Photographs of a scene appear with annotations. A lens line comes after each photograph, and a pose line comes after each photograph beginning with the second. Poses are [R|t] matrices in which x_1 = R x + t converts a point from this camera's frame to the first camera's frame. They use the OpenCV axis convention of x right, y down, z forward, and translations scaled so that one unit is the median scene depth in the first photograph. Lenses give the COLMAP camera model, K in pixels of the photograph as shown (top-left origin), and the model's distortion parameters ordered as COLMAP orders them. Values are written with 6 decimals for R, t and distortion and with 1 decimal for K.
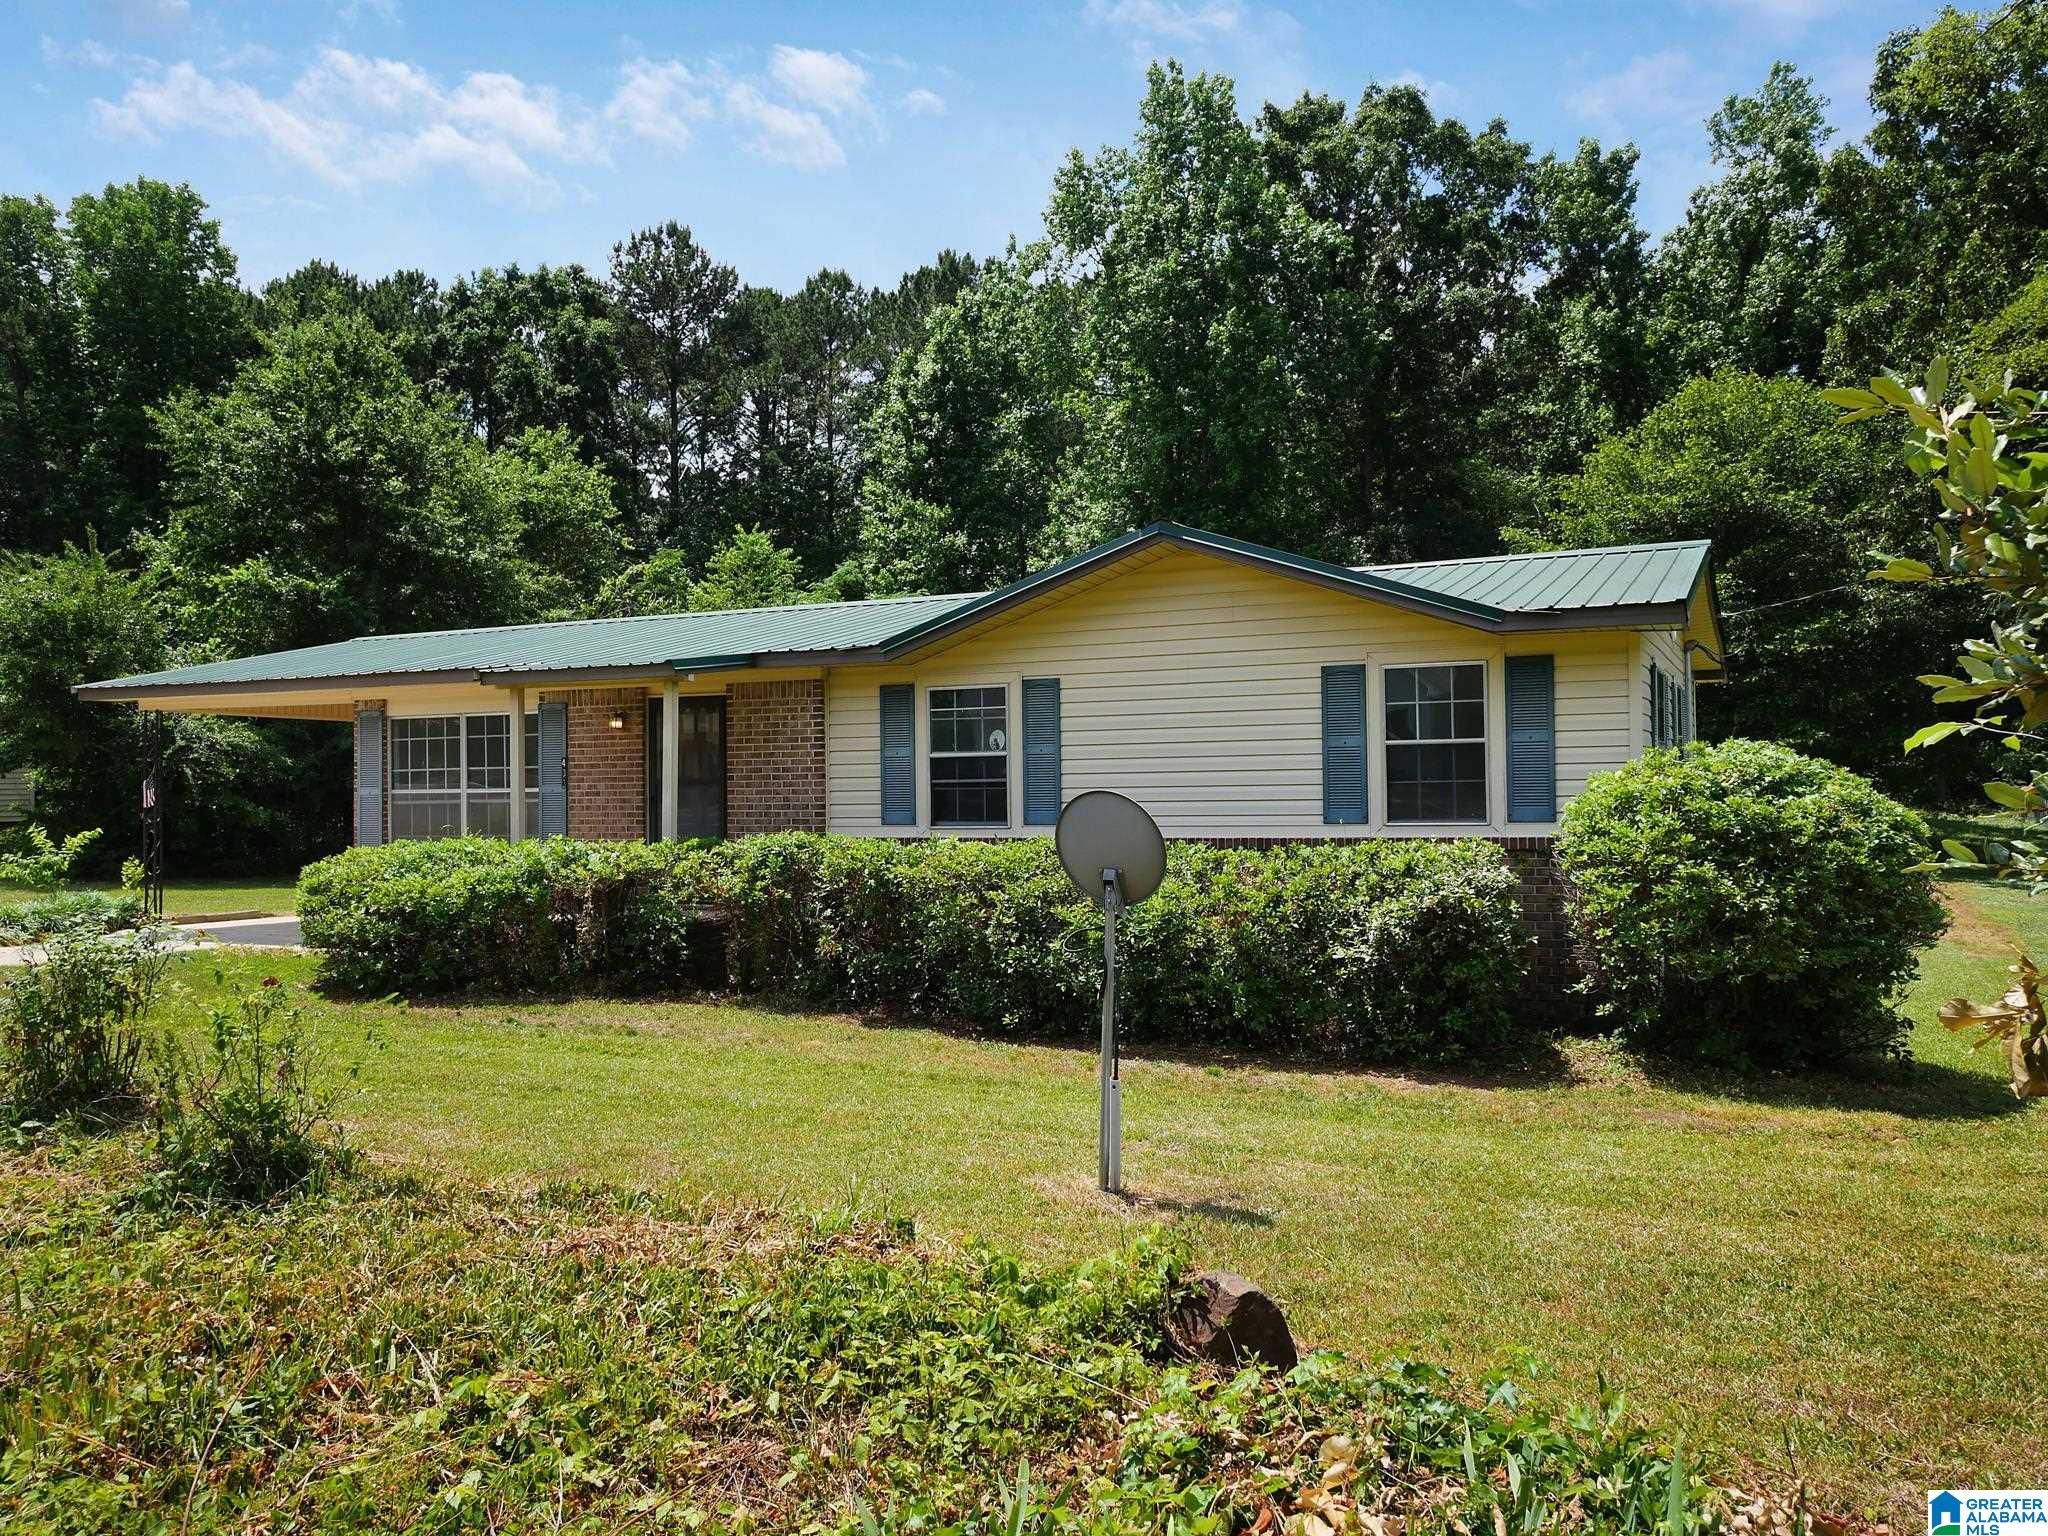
lens RADIAL K [[1671.6, 0, 1033.5], [0, 1671.6, 765.6], [0, 0, 1]] dist [0.009434, 0.009198]
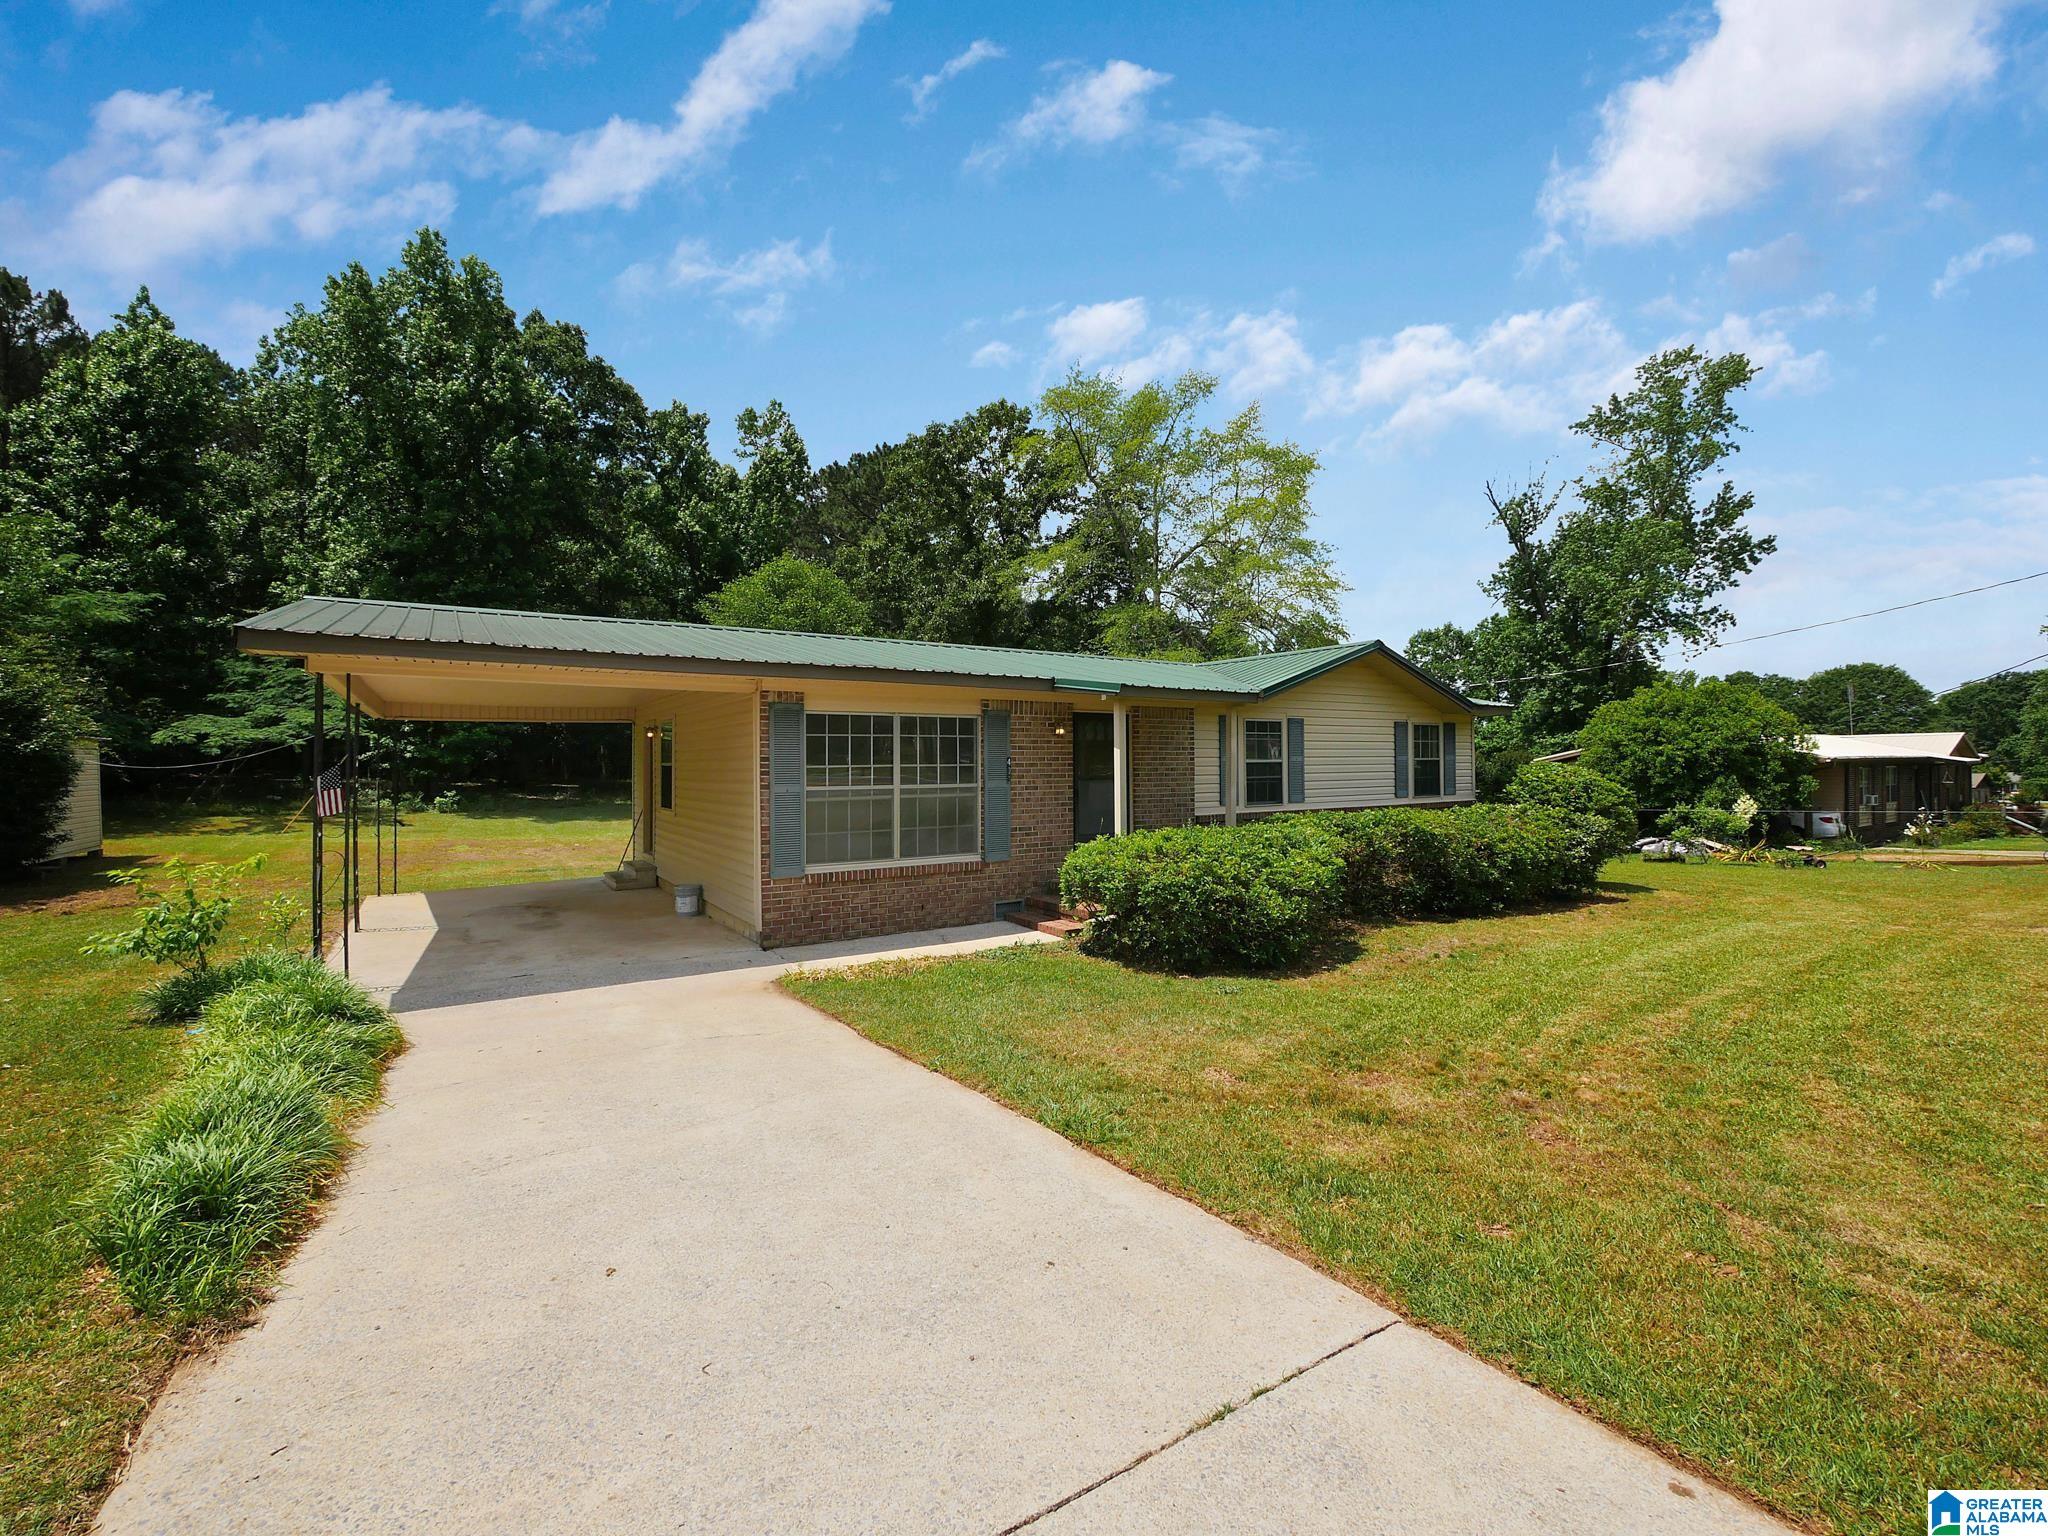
lens RADIAL K [[875.2, 0, 1028.7], [0, 875.2, 770.6], [0, 0, 1]] dist [-0.002124, -0.000432]
pose [[0.517462, 0.002632, 0.855702, -0.696206], [-0.012588, 0.999910, 0.004537, 0.001239], [-0.855613, -0.013119, 0.517449, 0.585507]]
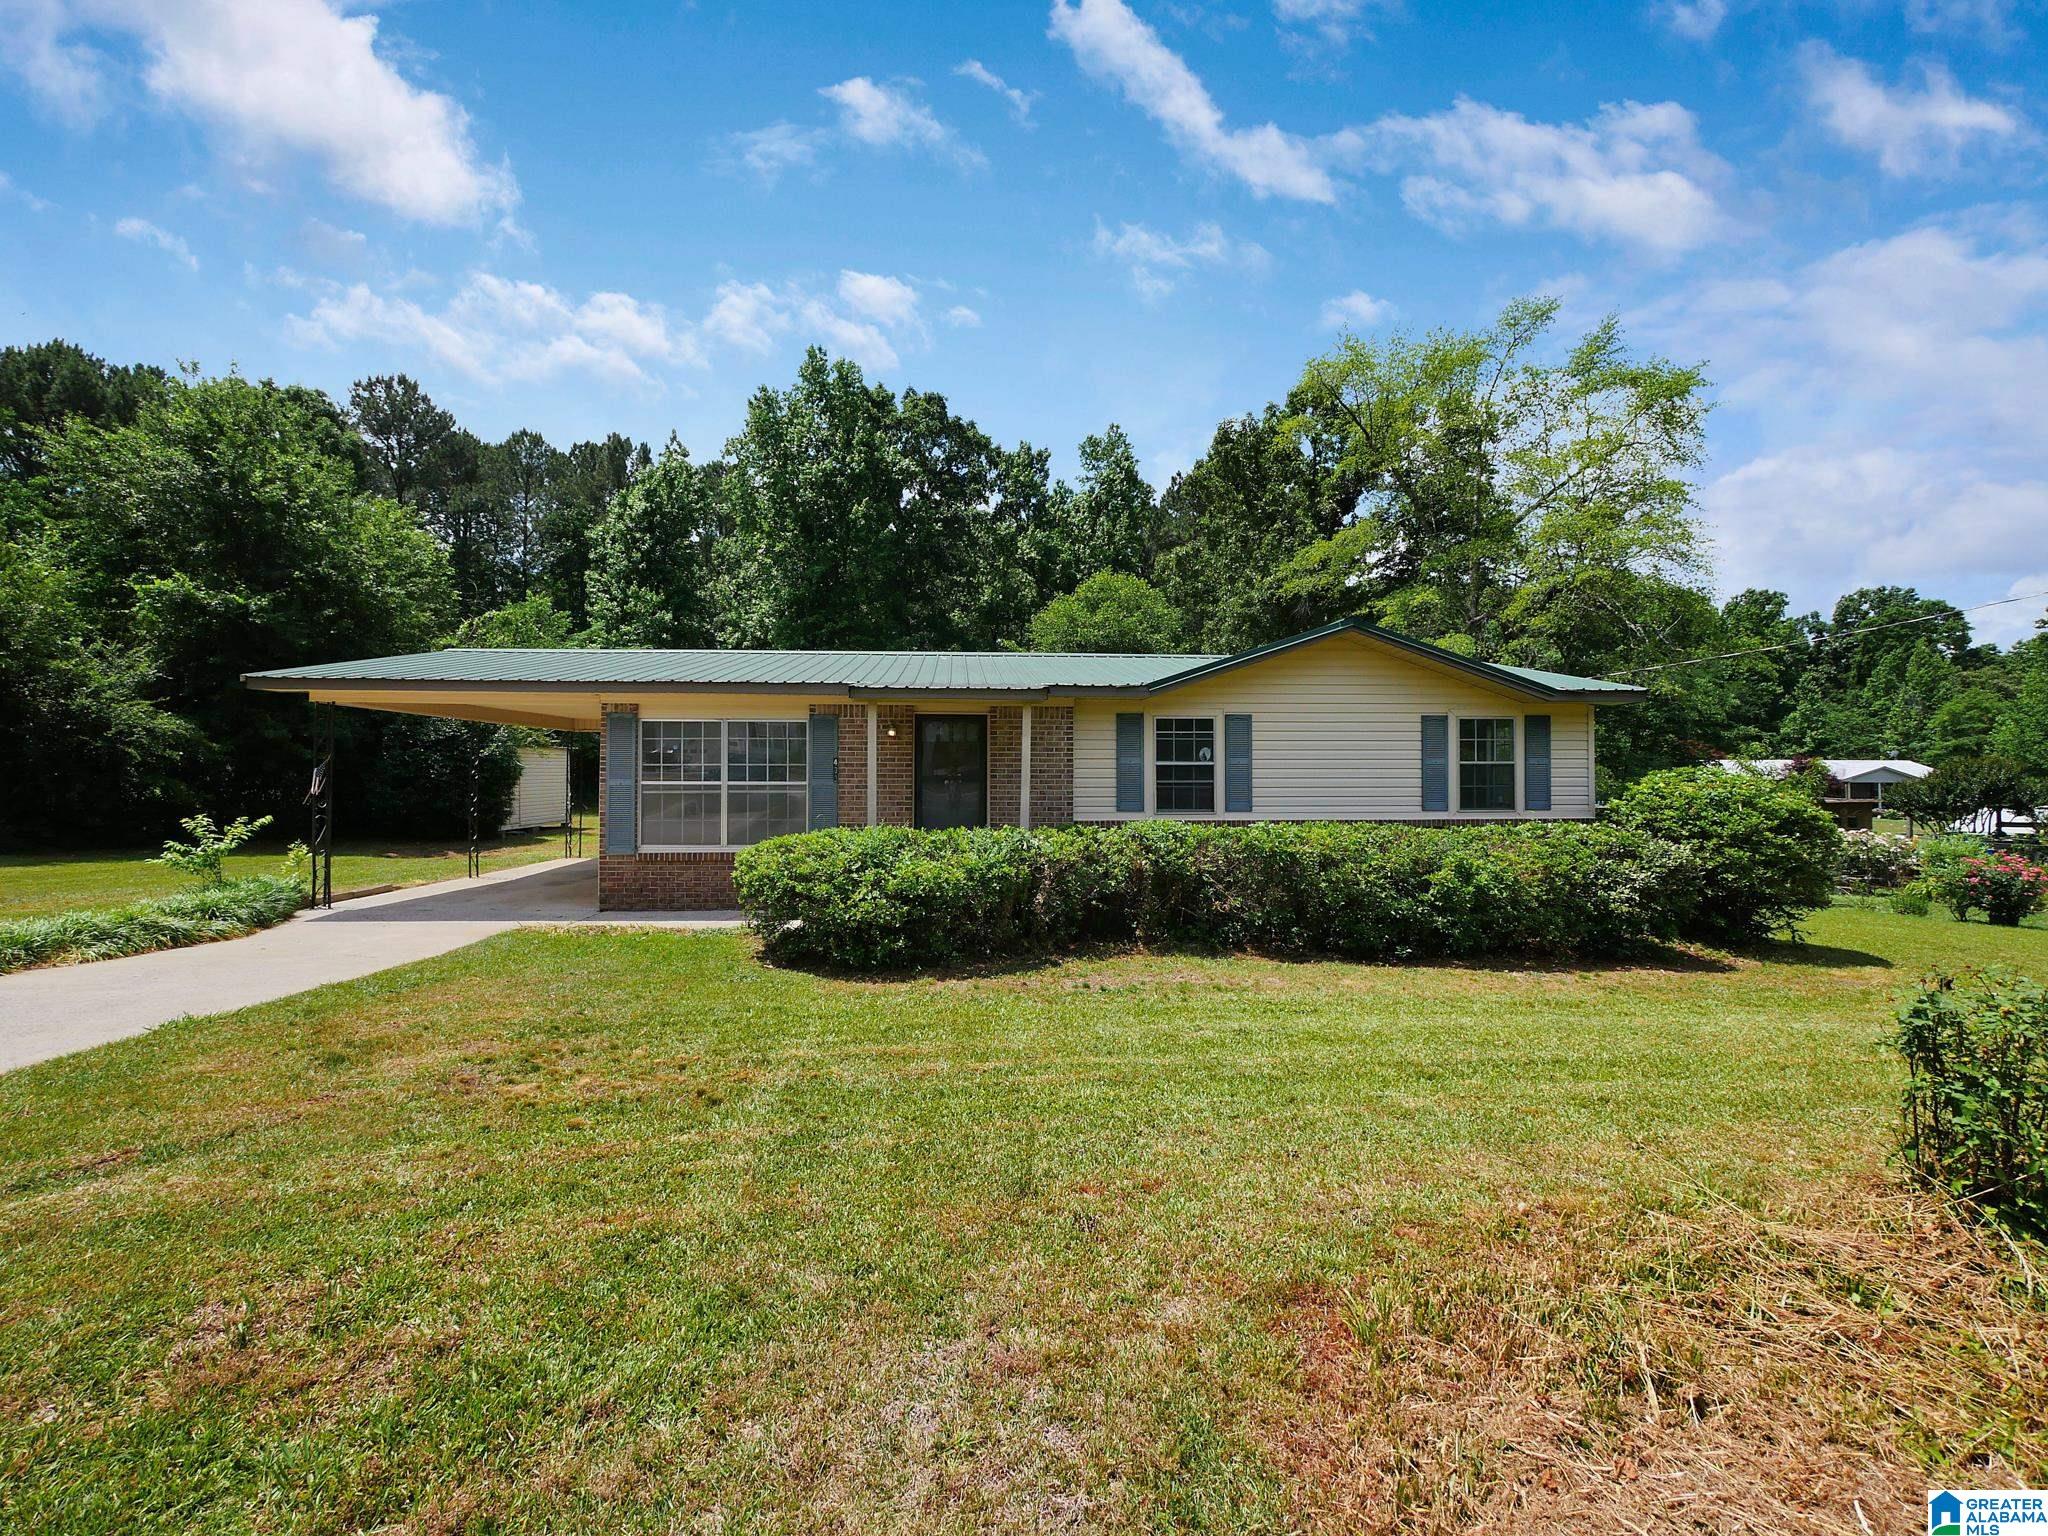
lens RADIAL K [[875.2, 0, 1028.7], [0, 875.2, 770.6], [0, 0, 1]] dist [-0.002124, -0.000432]
pose [[0.872110, 0.014148, 0.489106, -0.415809], [-0.019322, 0.999798, 0.005531, -0.001544], [-0.488929, -0.014274, 0.872207, 0.308614]]
